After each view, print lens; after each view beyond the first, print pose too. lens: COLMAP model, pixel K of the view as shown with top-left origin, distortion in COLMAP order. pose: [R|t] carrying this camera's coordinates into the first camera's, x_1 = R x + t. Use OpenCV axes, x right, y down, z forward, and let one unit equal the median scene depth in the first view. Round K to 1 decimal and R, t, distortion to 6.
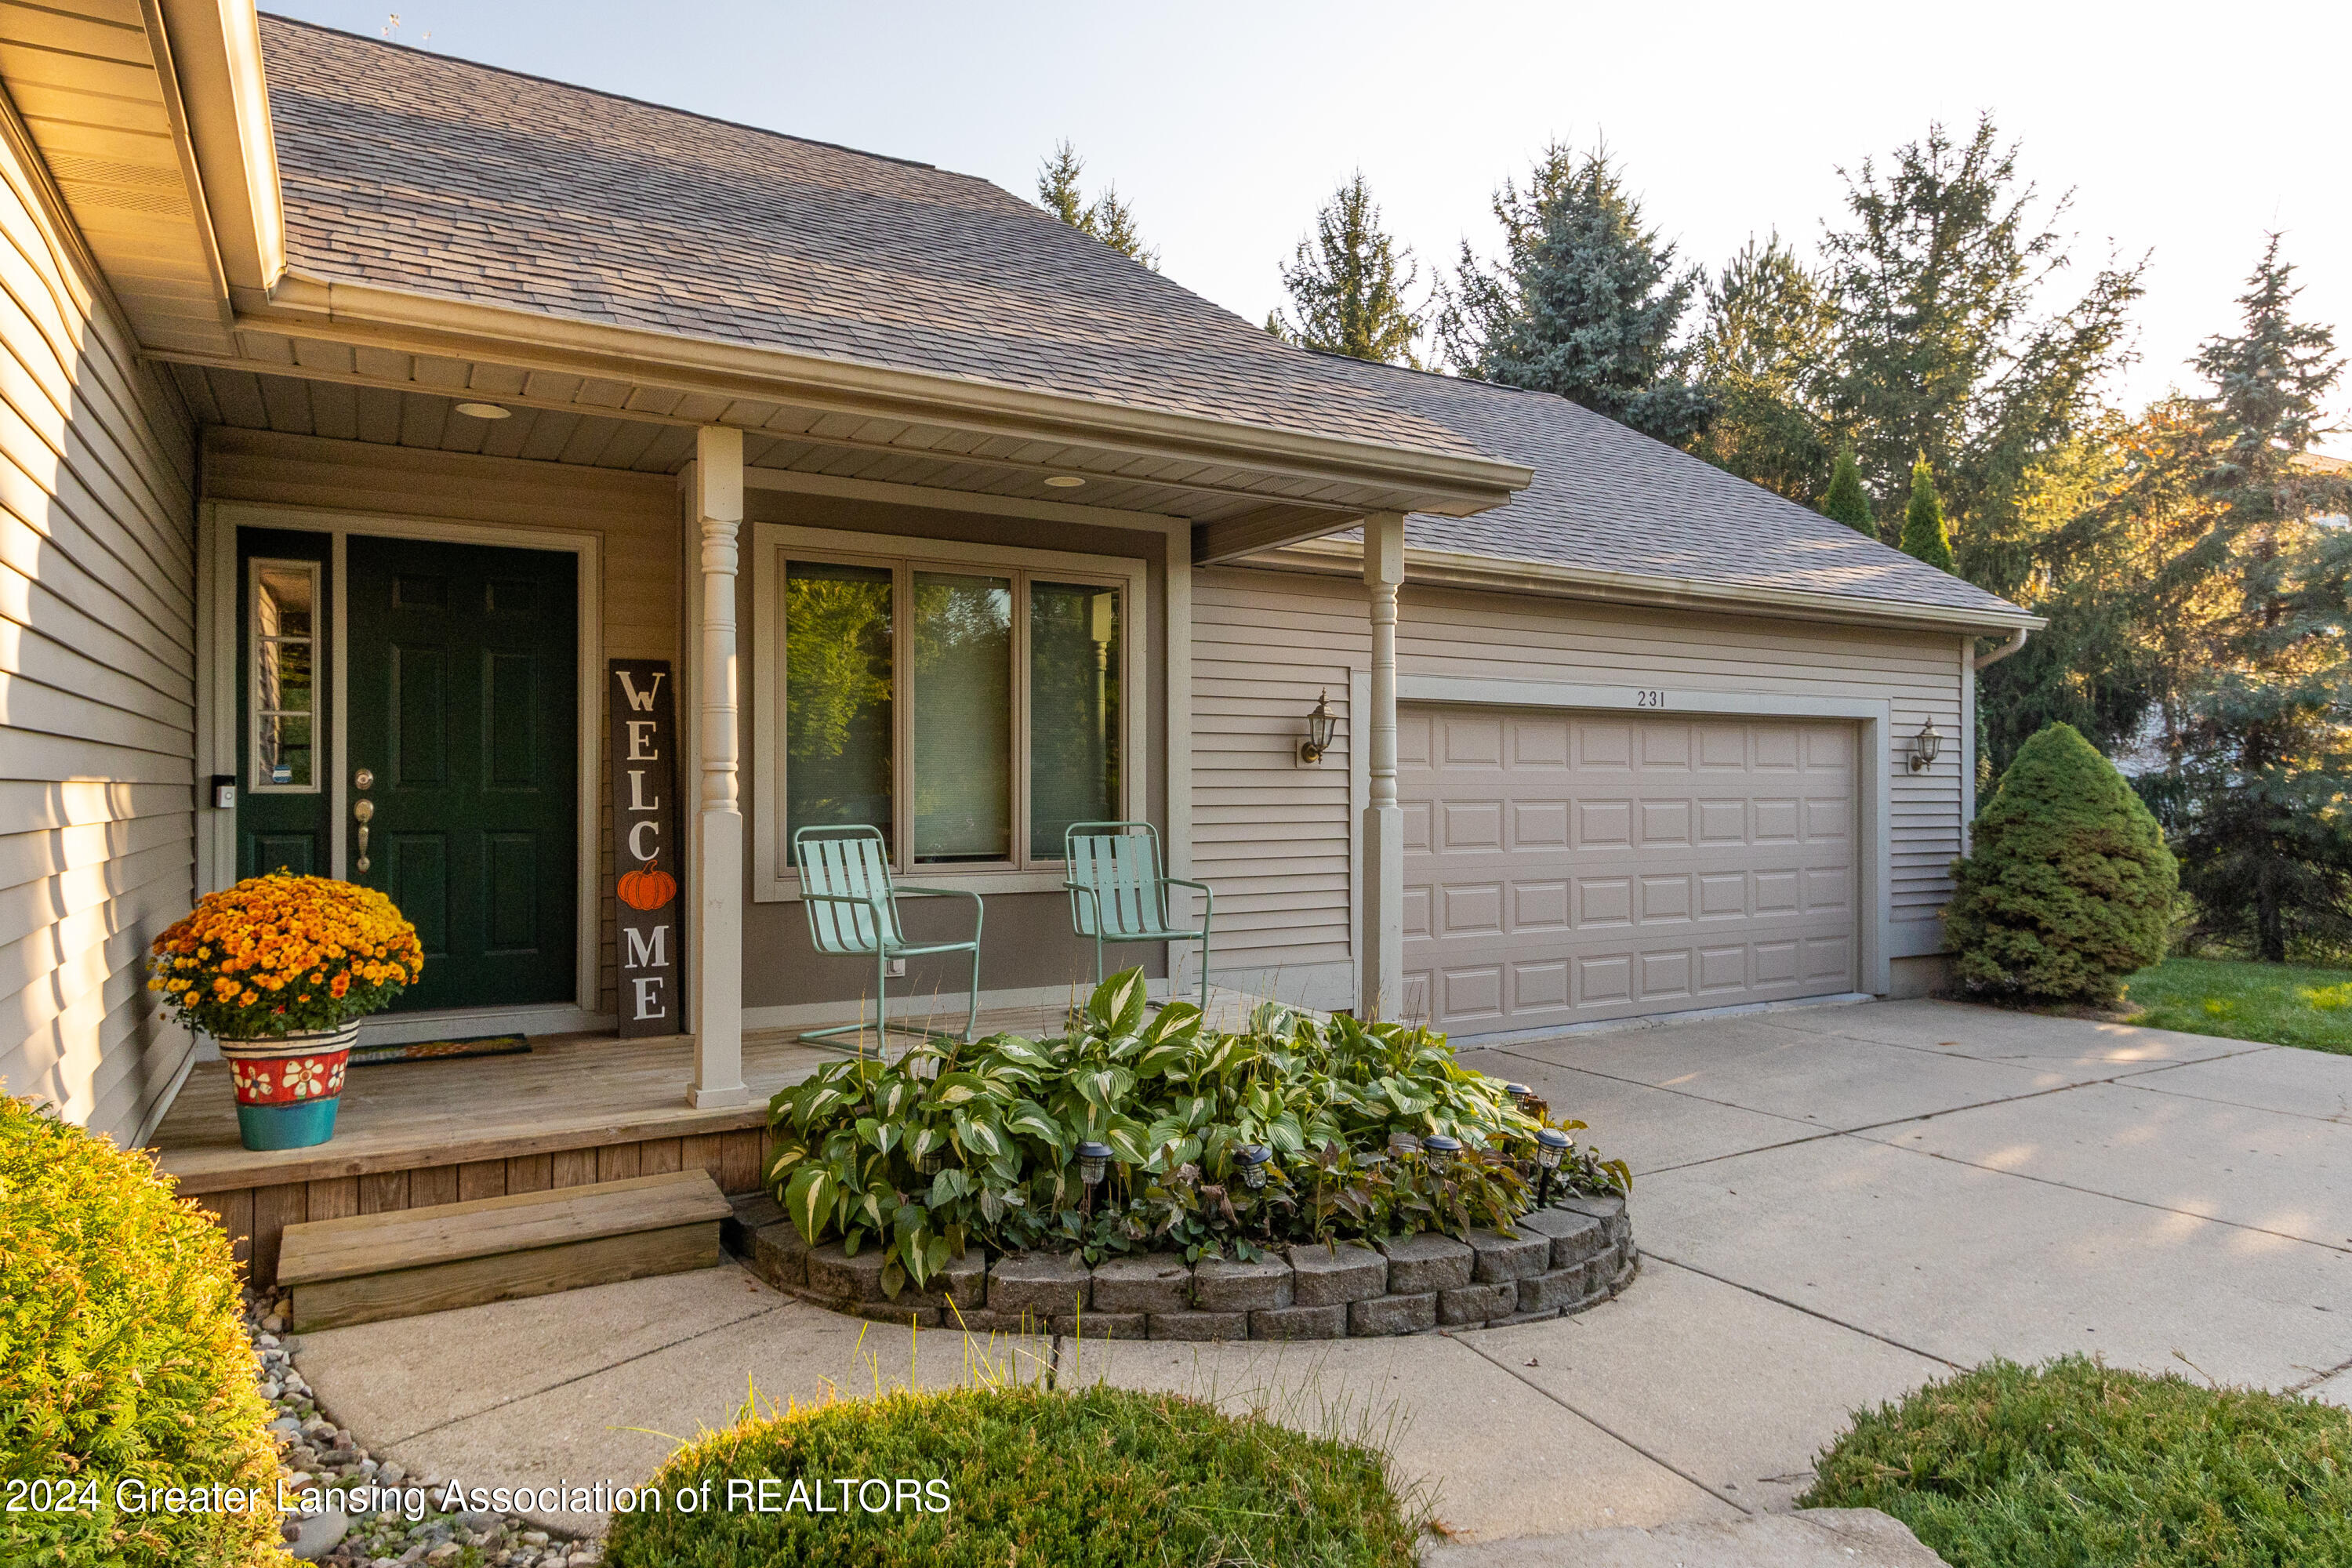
lens RADIAL K [[1397.8, 0, 1176.0], [0, 1397.8, 784.0], [0, 0, 1]] dist [0.007478, -0.000090]
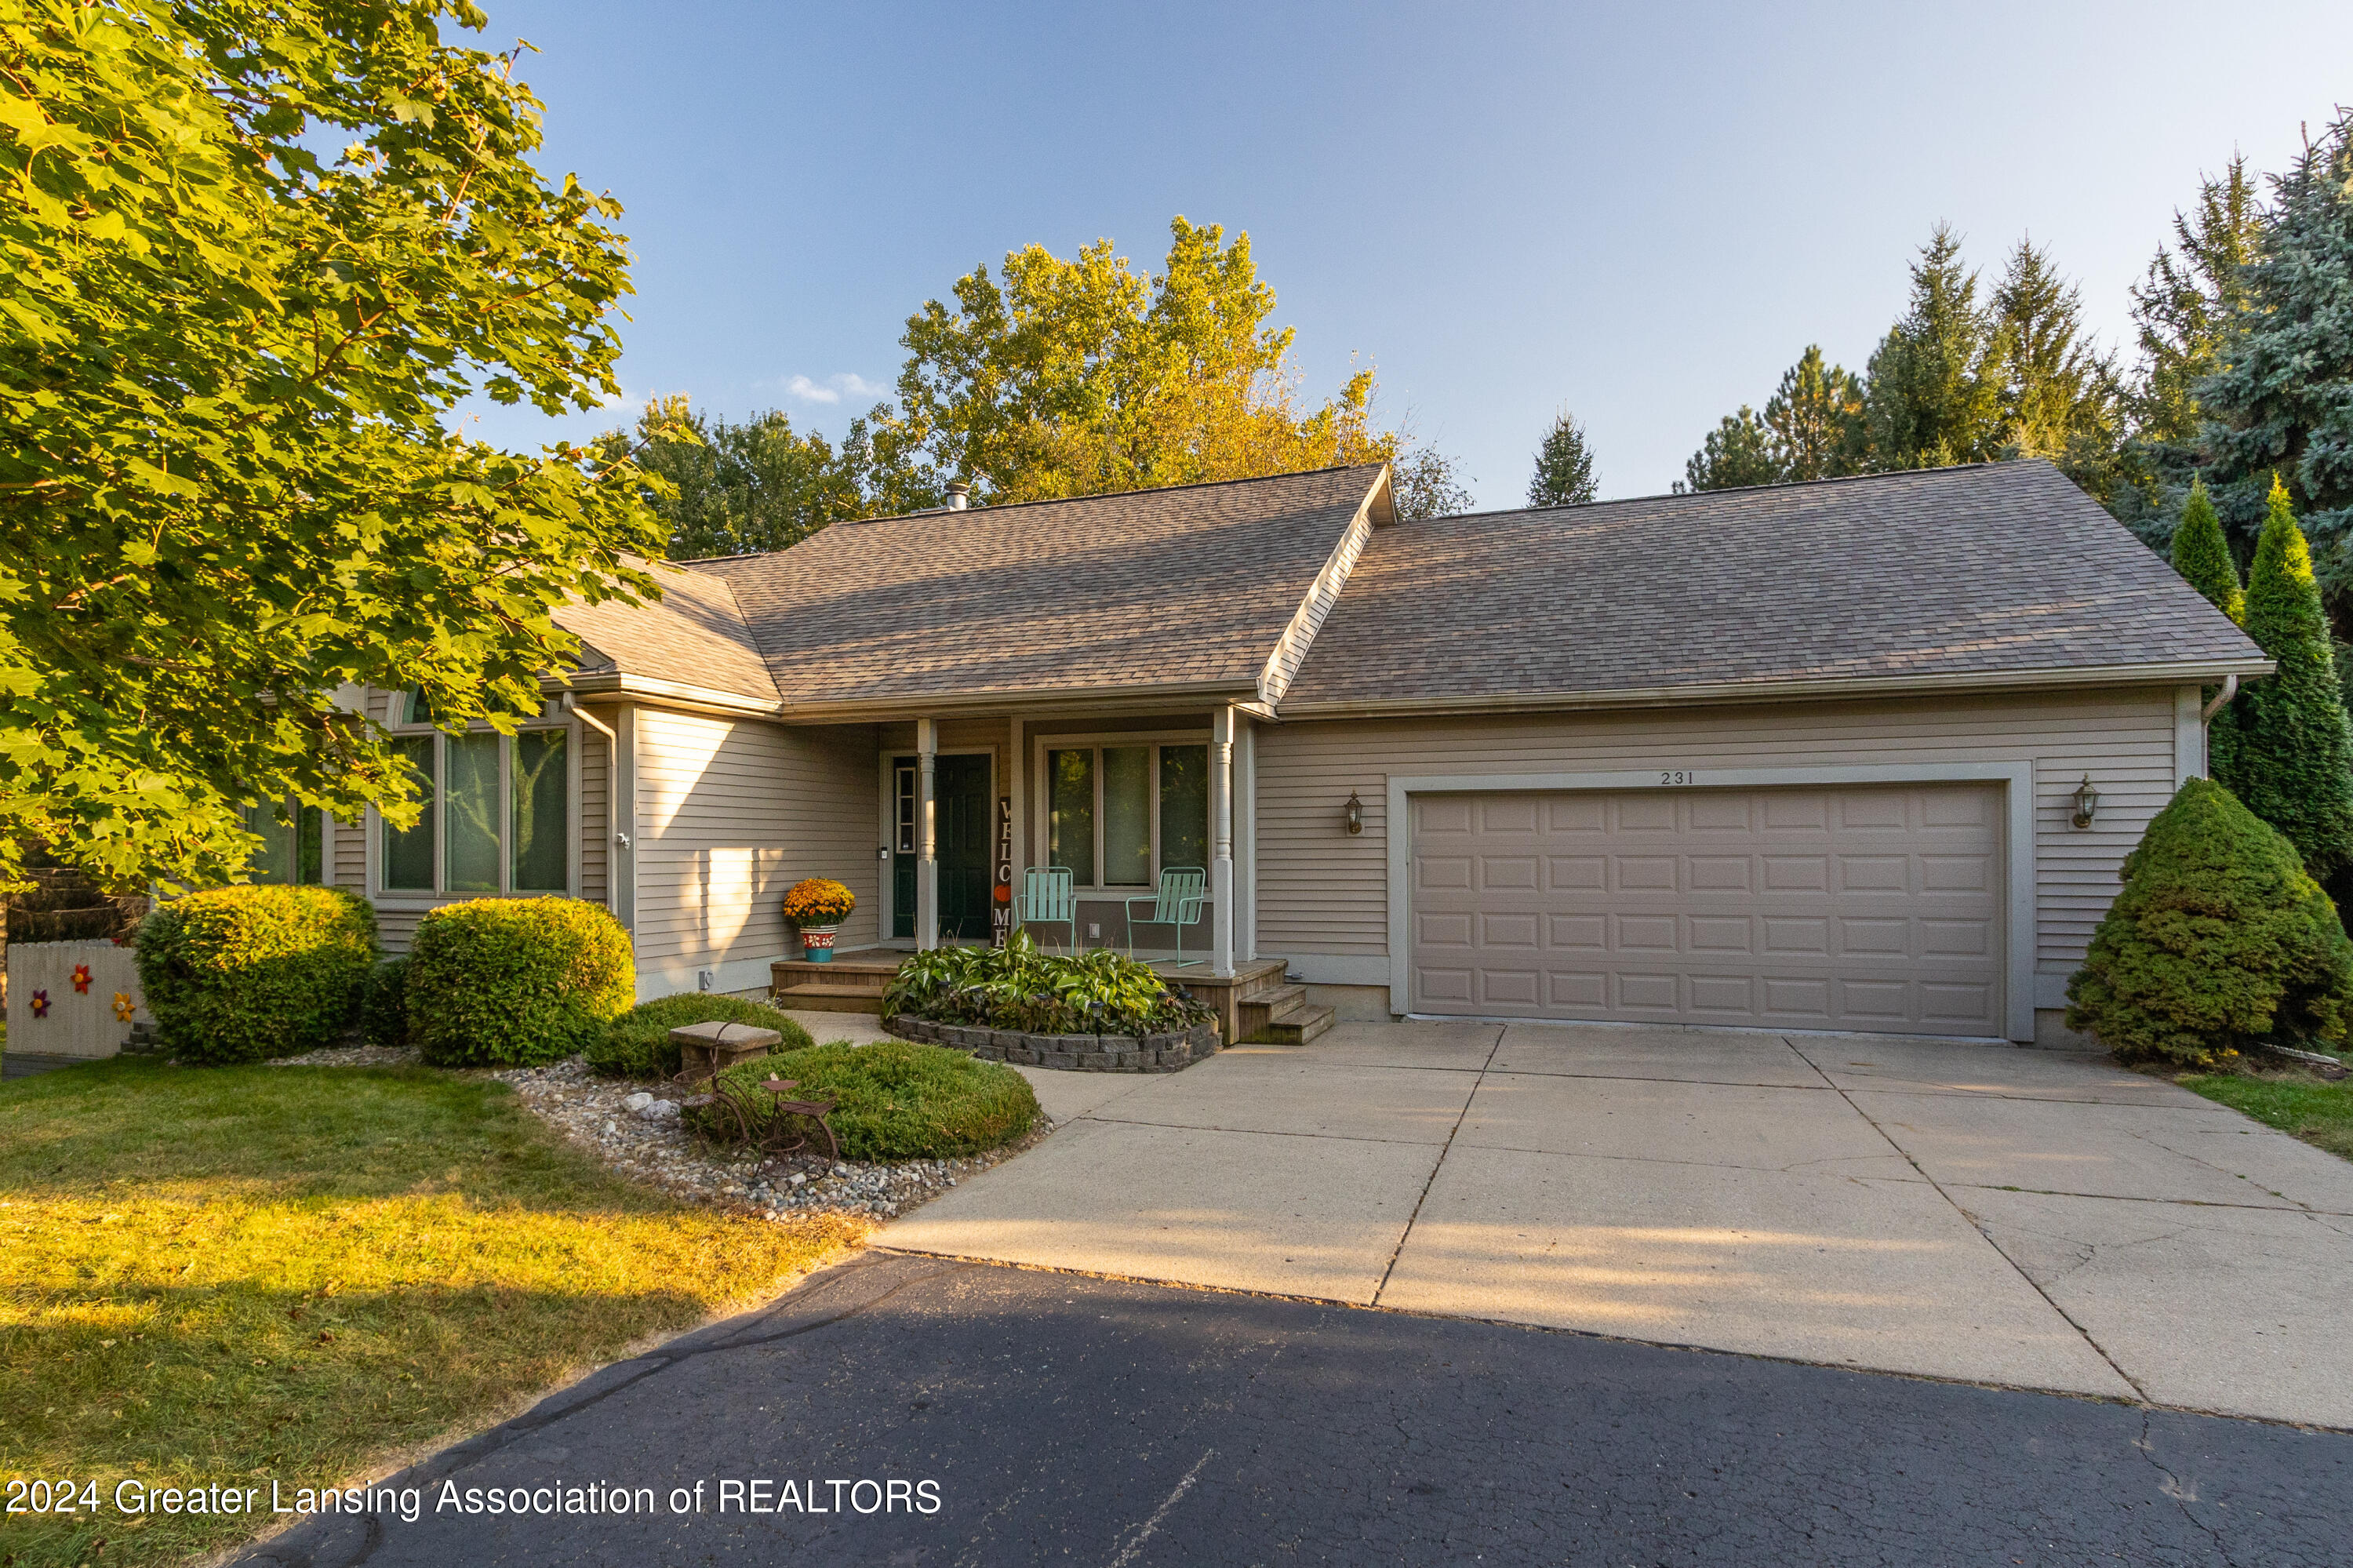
lens RADIAL K [[1249.6, 0, 1171.1], [0, 1249.6, 847.3], [0, 0, 1]] dist [0.002874, -0.000848]
pose [[0.645883, -0.006786, -0.763406, 1.934569], [0.006363, 0.999974, -0.003505, 0.008954], [0.763410, -0.002593, 0.645910, -0.219127]]
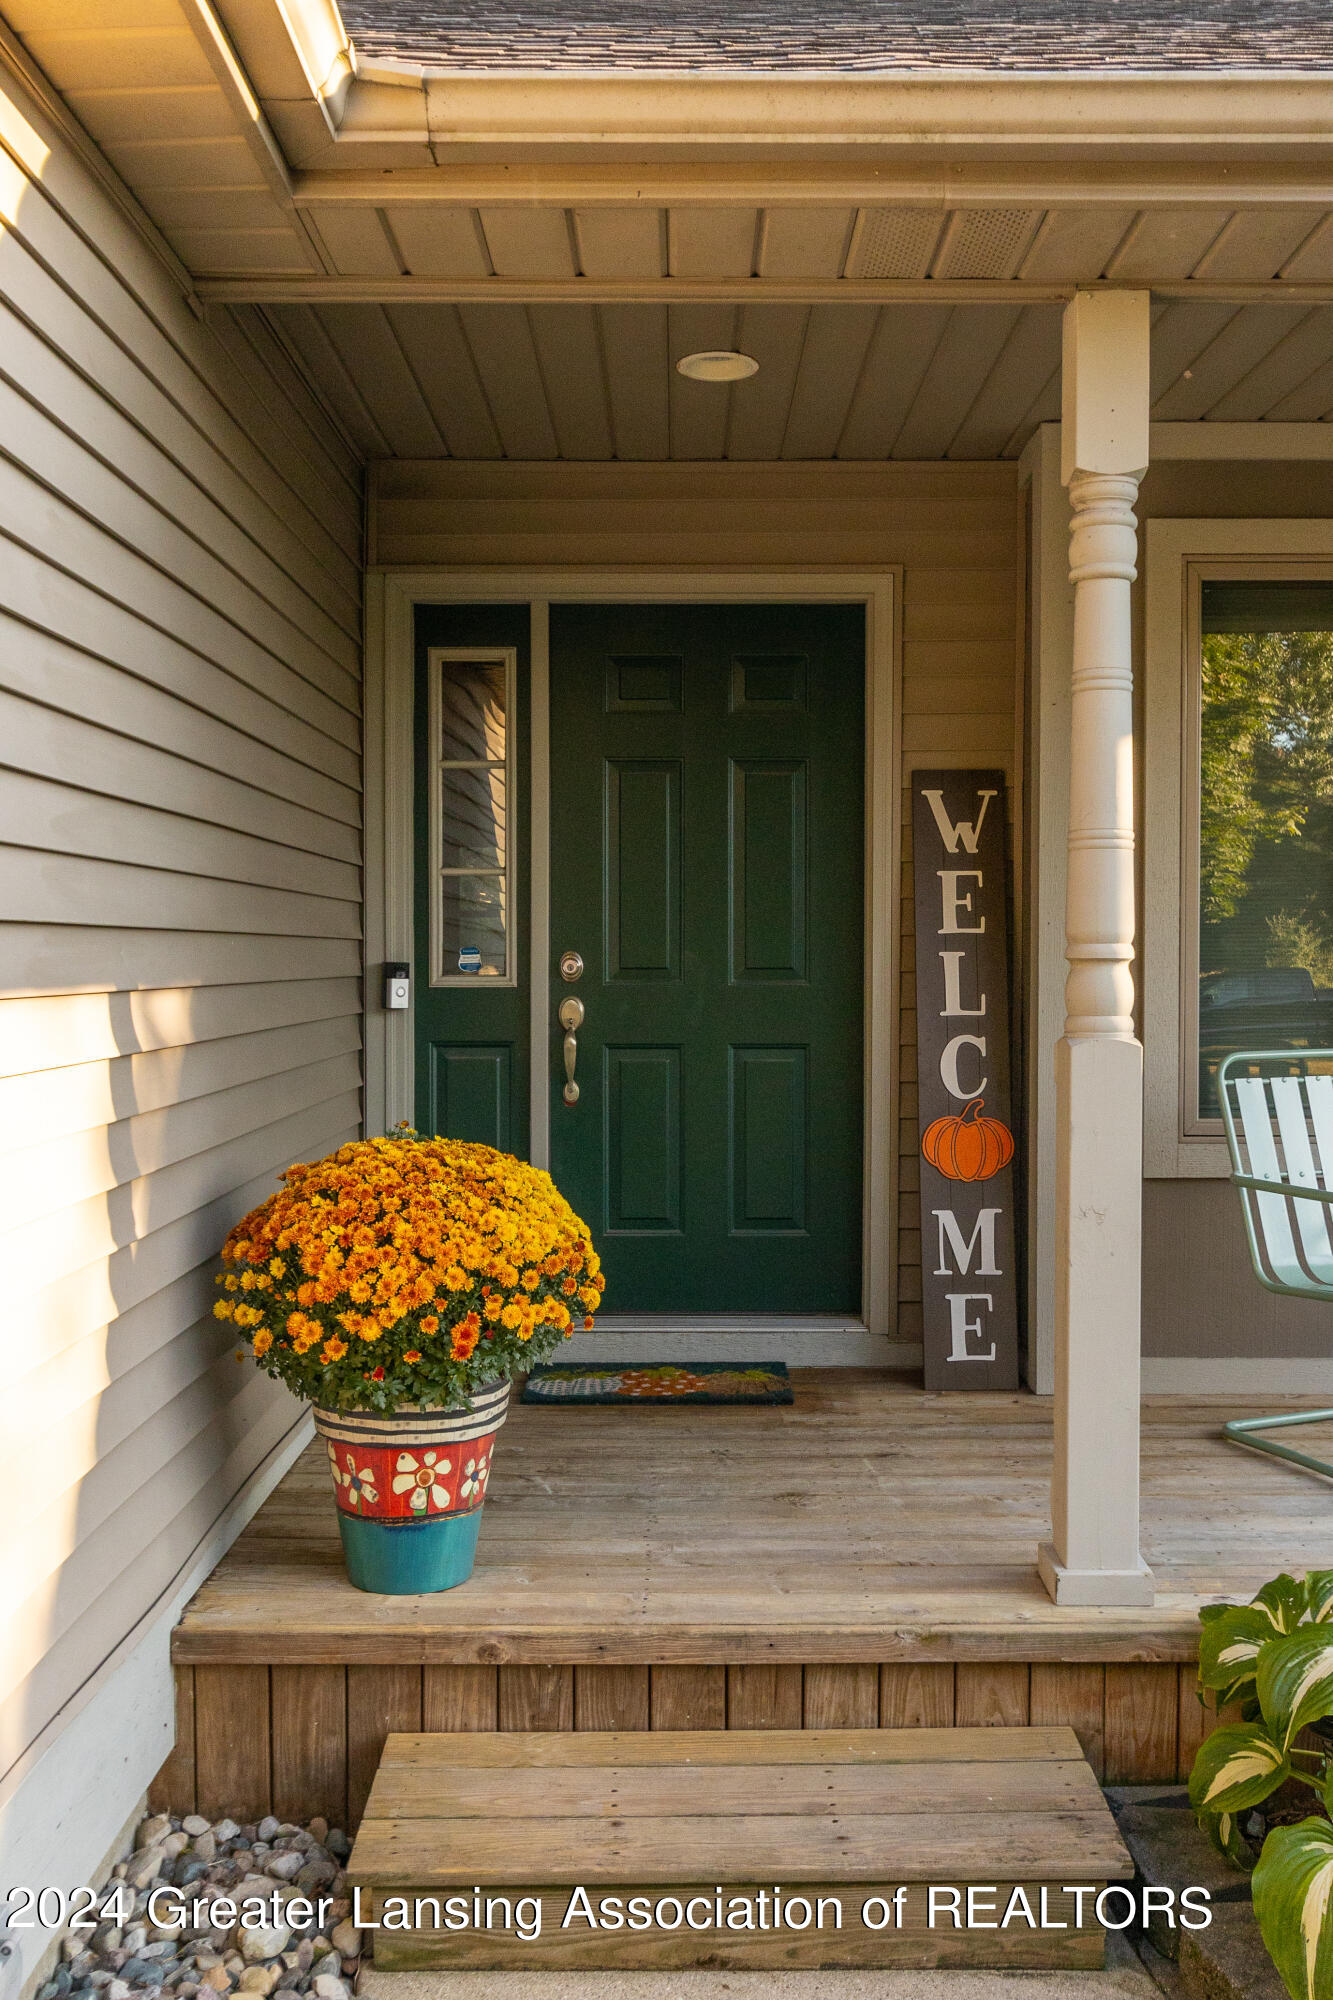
lens RADIAL K [[1754.7, 0, 666.5], [0, 1754.7, 1000.0], [0, 0, 1]] dist [0.008831, -0.005918]
pose [[0.861931, 0.012878, -0.506861, -0.142758], [0.002052, 0.999581, 0.028886, -0.014771], [0.507021, -0.025937, 0.861544, 0.377370]]
